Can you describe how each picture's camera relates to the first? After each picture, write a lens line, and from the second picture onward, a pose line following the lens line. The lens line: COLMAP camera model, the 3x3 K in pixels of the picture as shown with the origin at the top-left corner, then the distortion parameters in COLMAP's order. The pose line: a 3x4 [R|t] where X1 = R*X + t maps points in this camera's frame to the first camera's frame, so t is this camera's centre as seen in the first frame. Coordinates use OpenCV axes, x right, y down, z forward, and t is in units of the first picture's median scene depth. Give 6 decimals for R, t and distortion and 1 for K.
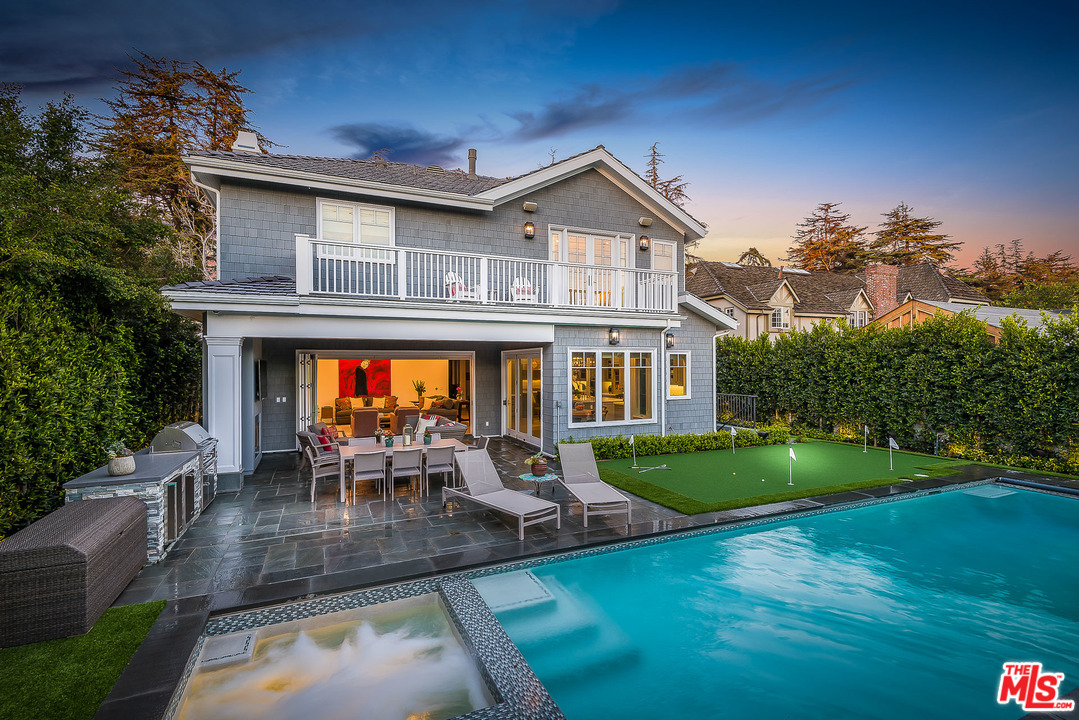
lens RADIAL K [[490.9, 0, 541.2], [0, 490.9, 372.7], [0, 0, 1]] dist [0.033916, -0.021899]
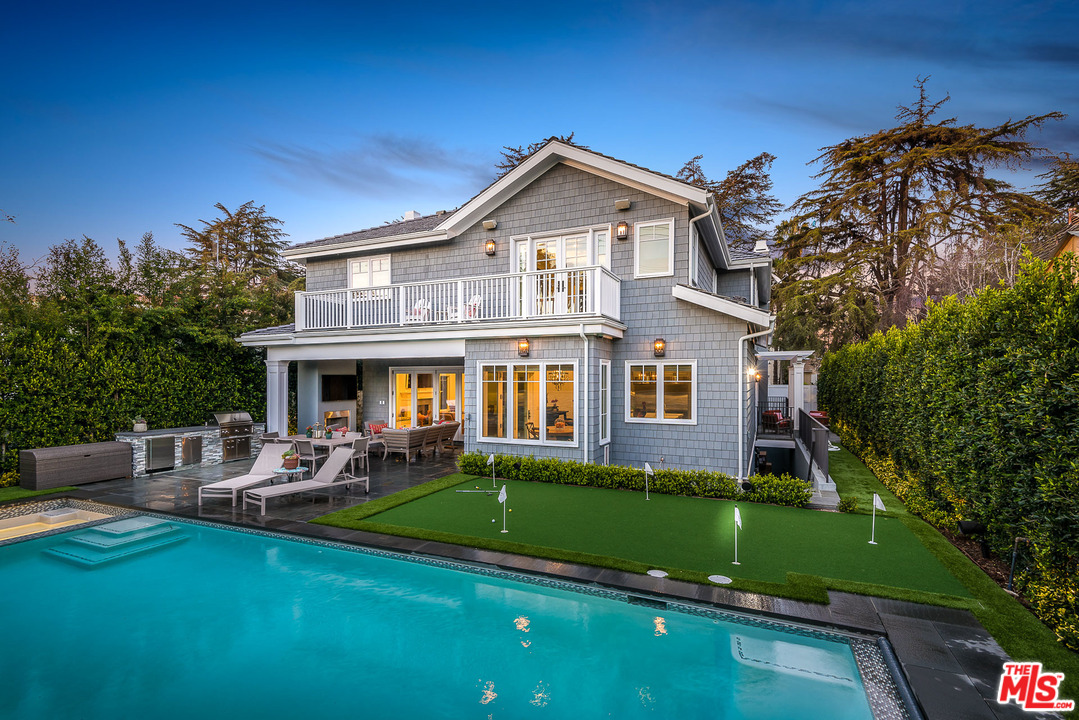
lens RADIAL K [[513.9, 0, 541.4], [0, 513.9, 382.0], [0, 0, 1]] dist [0.044966, -0.027492]
pose [[0.671780, 0.006861, -0.740719, 0.887660], [-0.011837, 0.999929, -0.001473, -0.008523], [0.740656, 0.009757, 0.671814, 0.375408]]
